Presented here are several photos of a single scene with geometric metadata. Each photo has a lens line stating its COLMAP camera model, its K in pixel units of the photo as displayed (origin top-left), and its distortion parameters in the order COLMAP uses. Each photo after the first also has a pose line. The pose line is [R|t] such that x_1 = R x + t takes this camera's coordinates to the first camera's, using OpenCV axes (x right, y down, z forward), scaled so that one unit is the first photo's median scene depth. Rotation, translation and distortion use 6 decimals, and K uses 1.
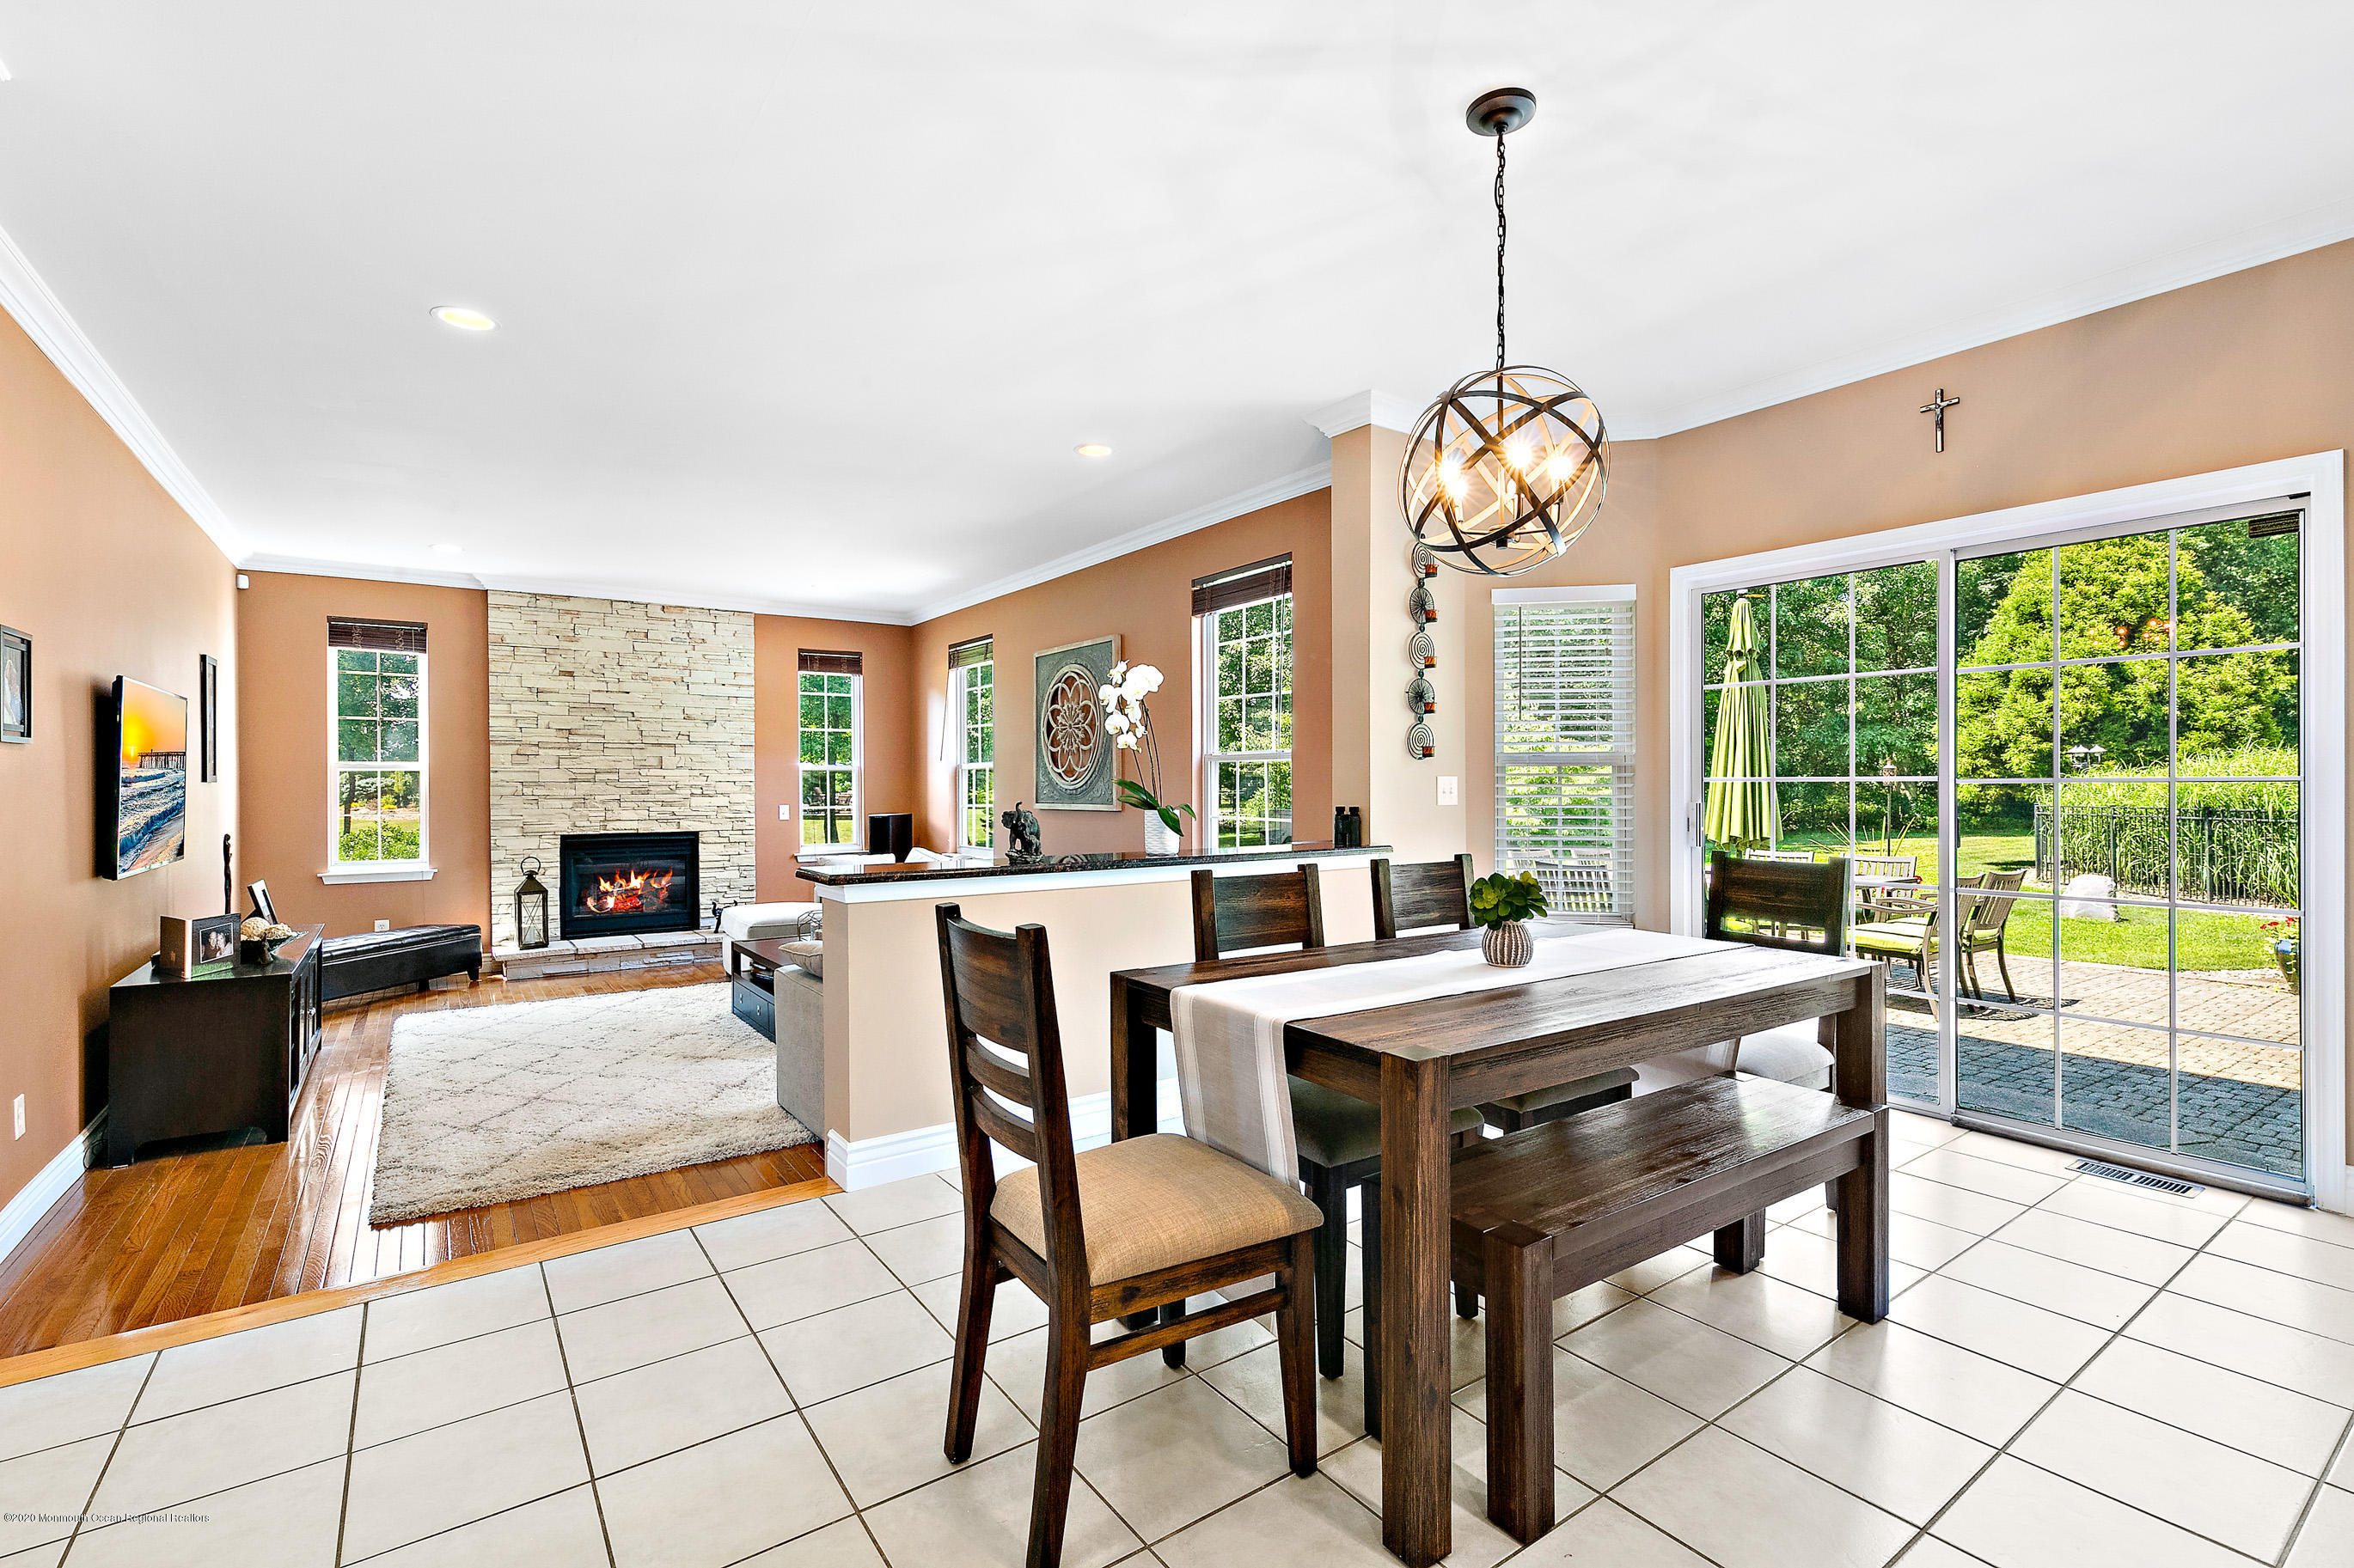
lens RADIAL K [[1055.1, 0, 1182.0], [0, 1055.1, 786.6], [0, 0, 1]] dist [0.011118, -0.000862]
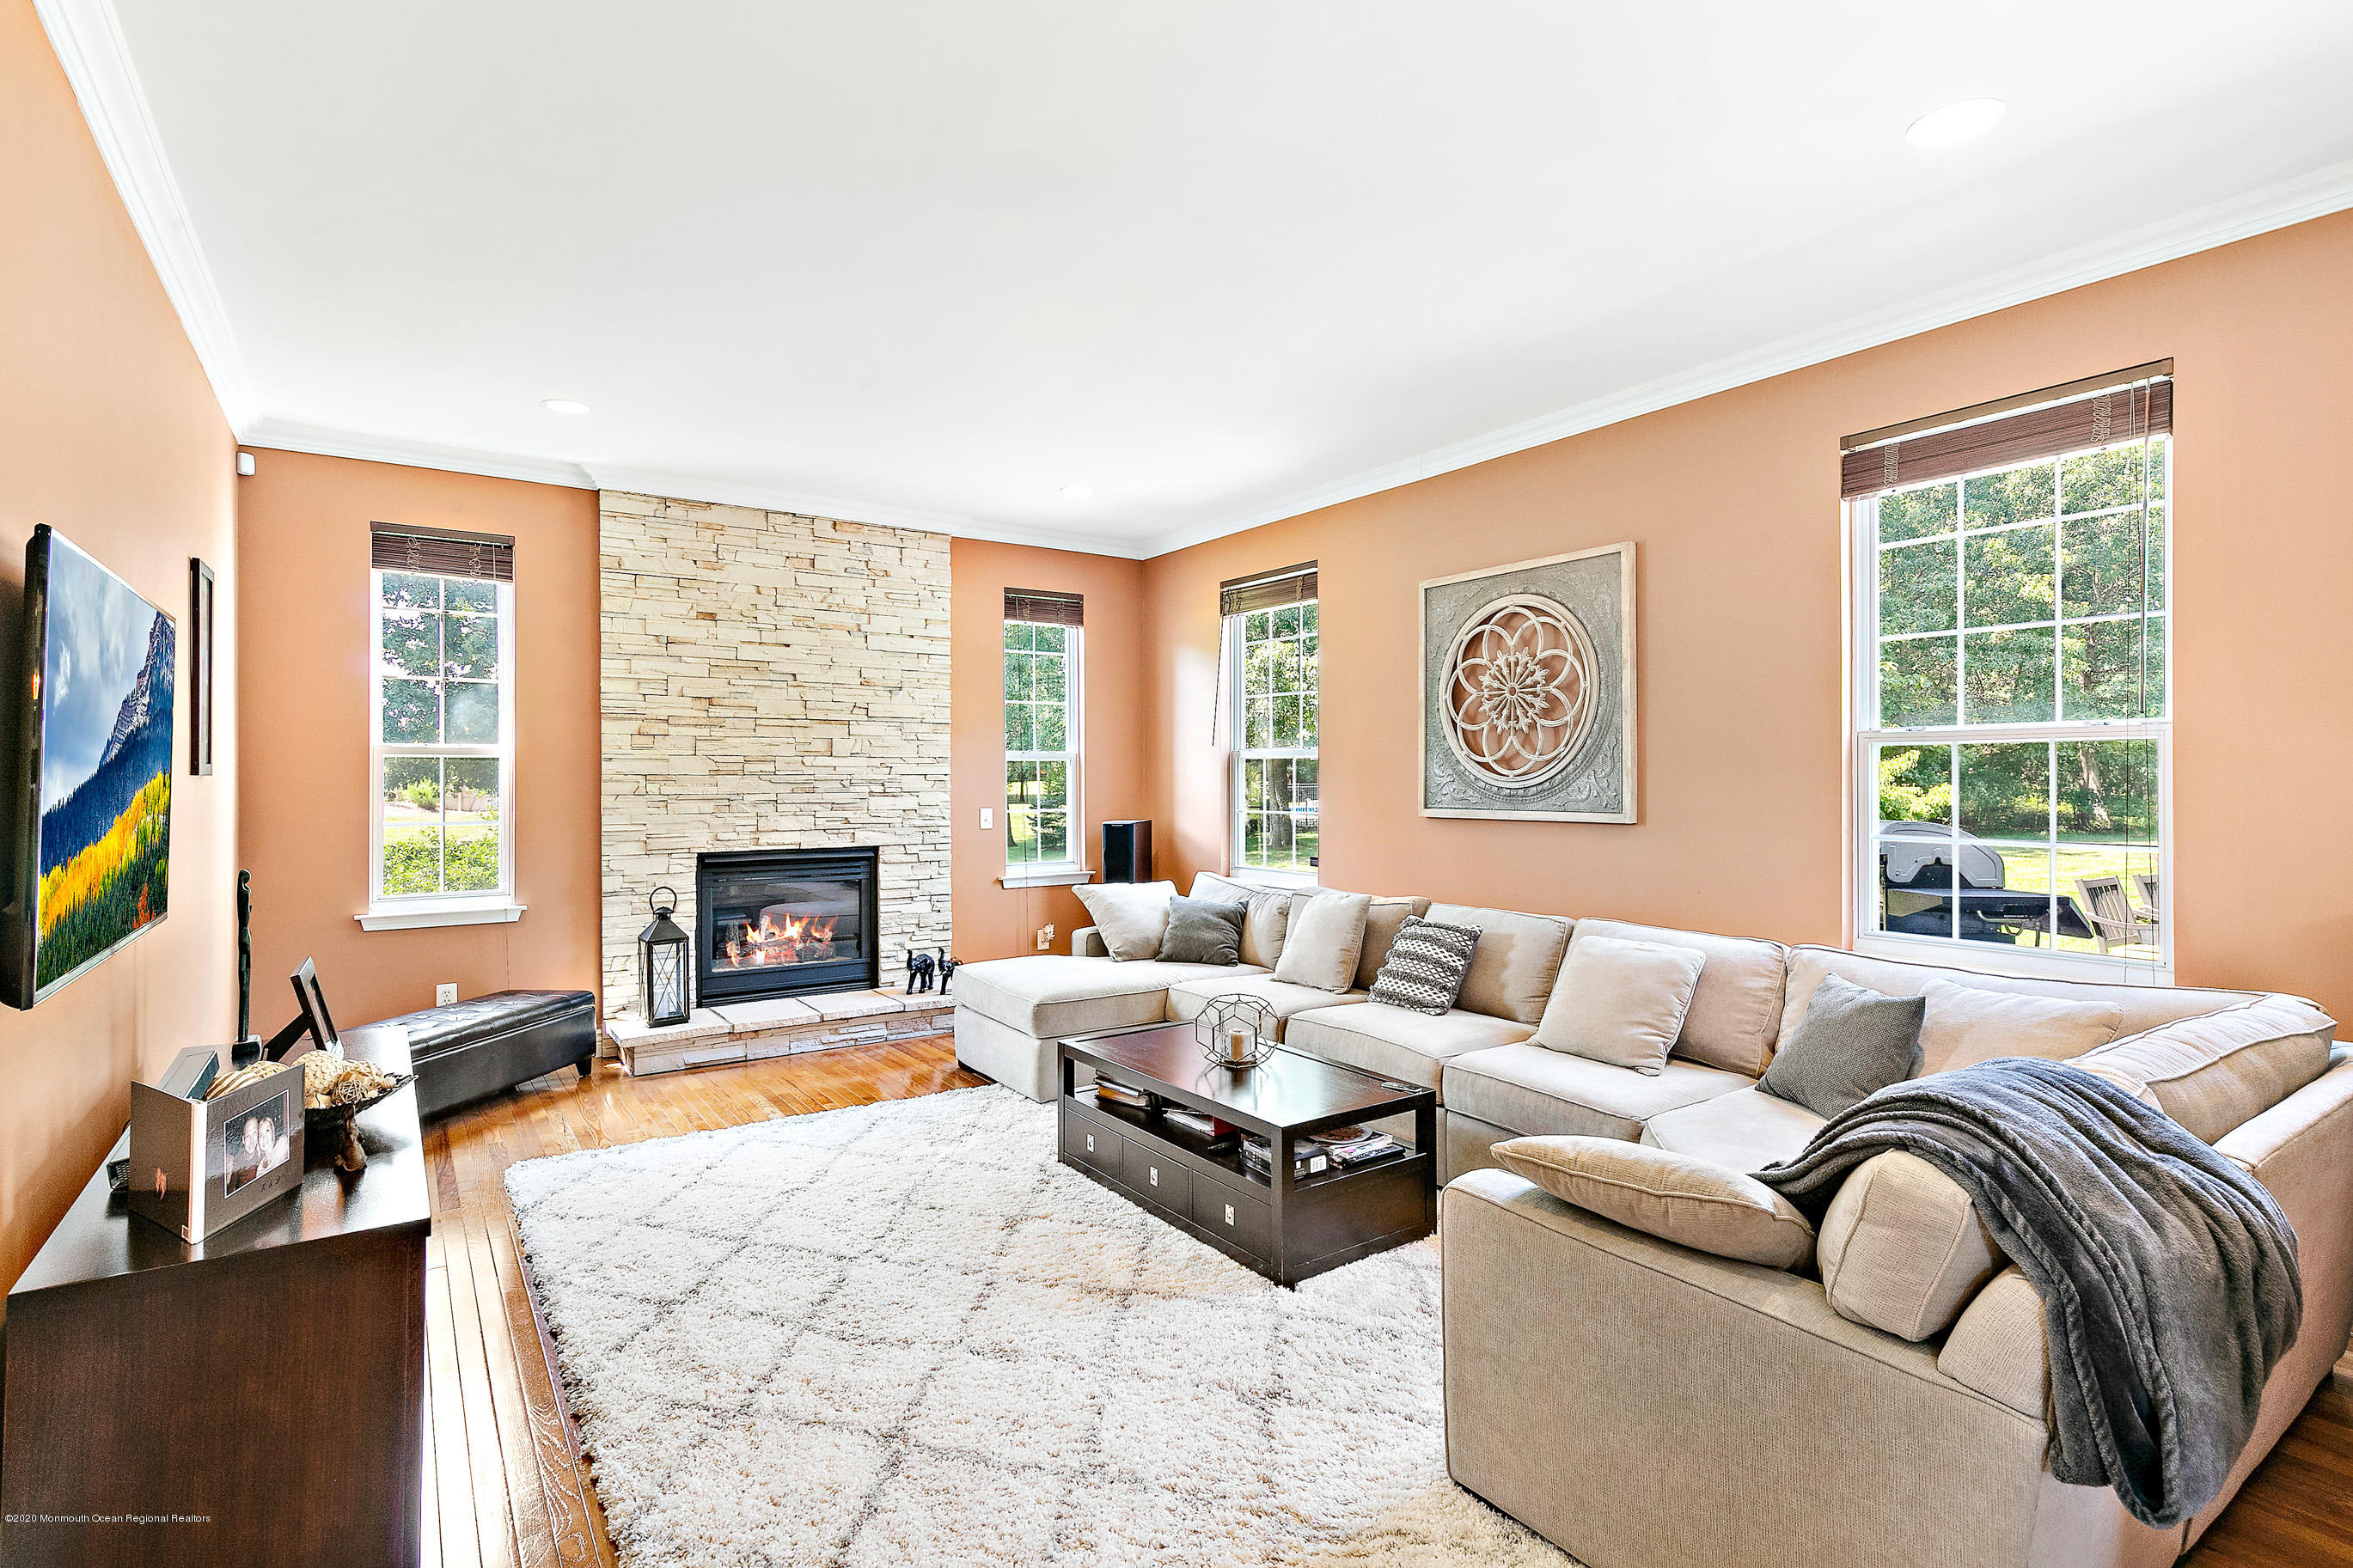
lens RADIAL K [[1124.9, 0, 1179.6], [0, 1124.9, 772.7], [0, 0, 1]] dist [0.009456, -0.000274]
pose [[0.999978, 0.002182, -0.006260, -0.277519], [-0.002222, 0.999977, -0.006407, -0.001883], [0.006246, 0.006421, 0.999960, 0.282802]]
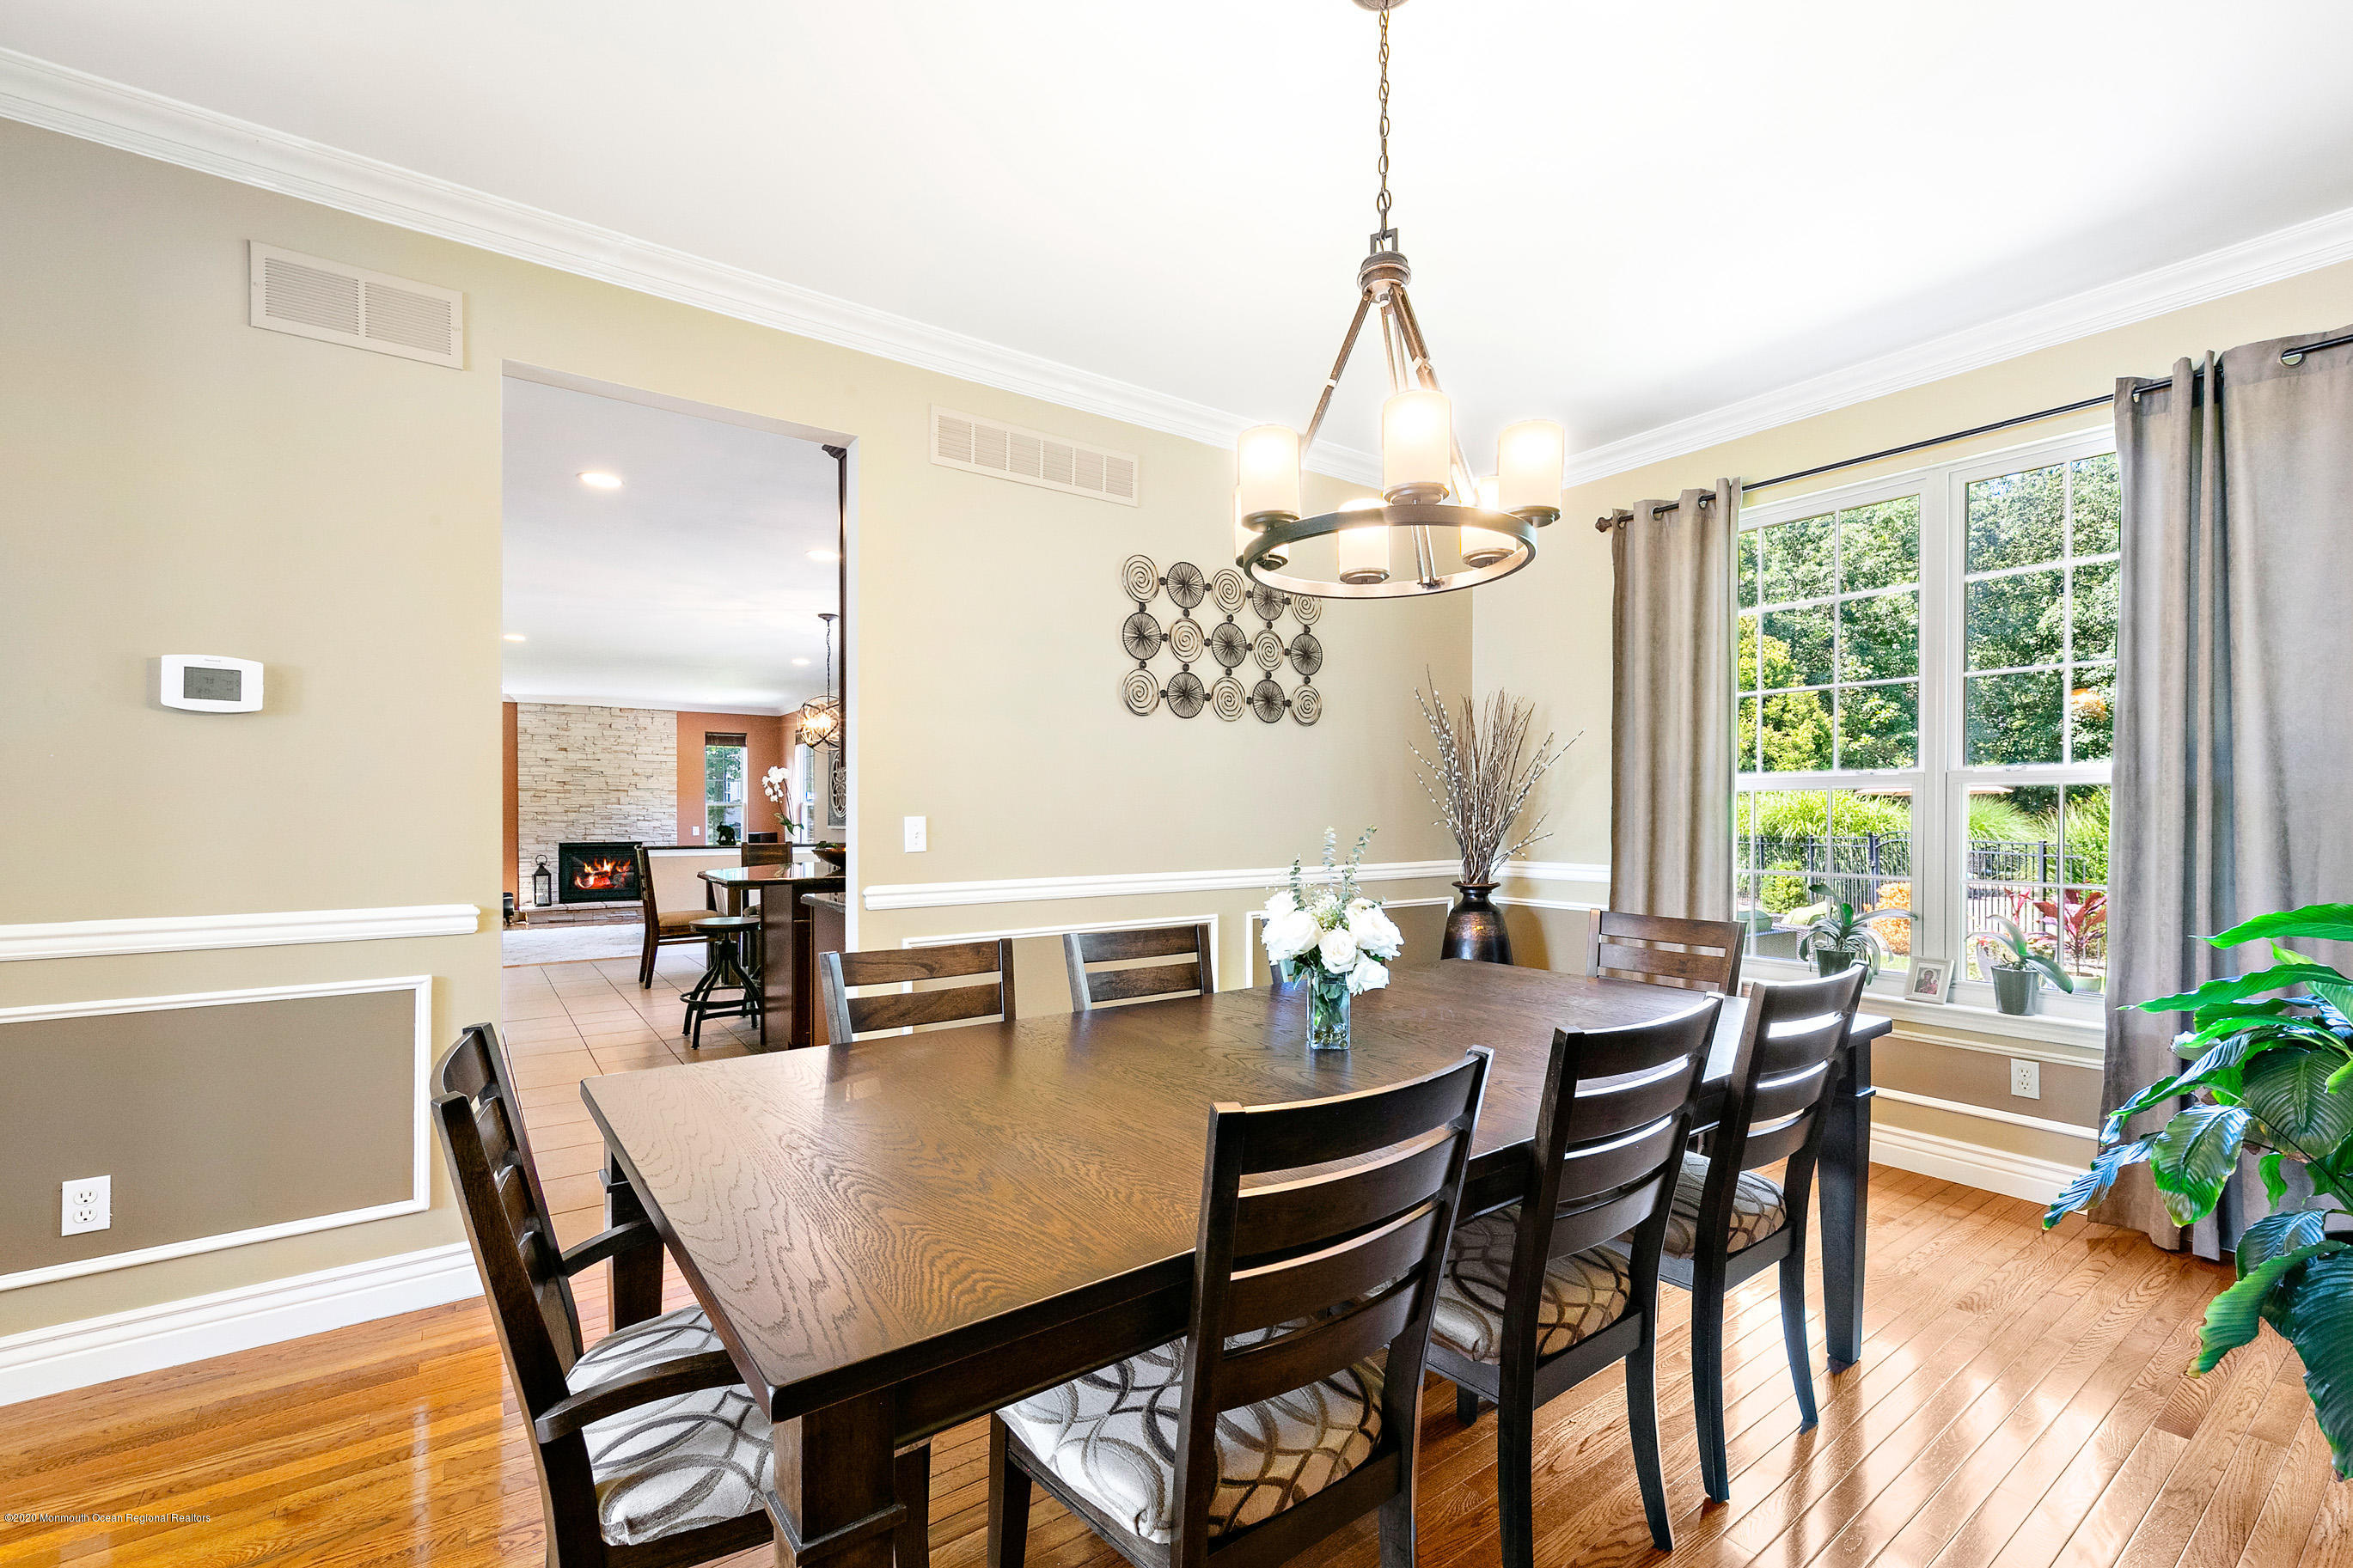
lens RADIAL K [[1002.7, 0, 1179.8], [0, 1002.7, 820.7], [0, 0, 1]] dist [0.005086, 0.000640]
pose [[0.999956, 0.003878, 0.008573, 0.420237], [-0.003920, 0.999980, 0.004888, -0.002618], [-0.008554, -0.004921, 0.999951, -0.661291]]
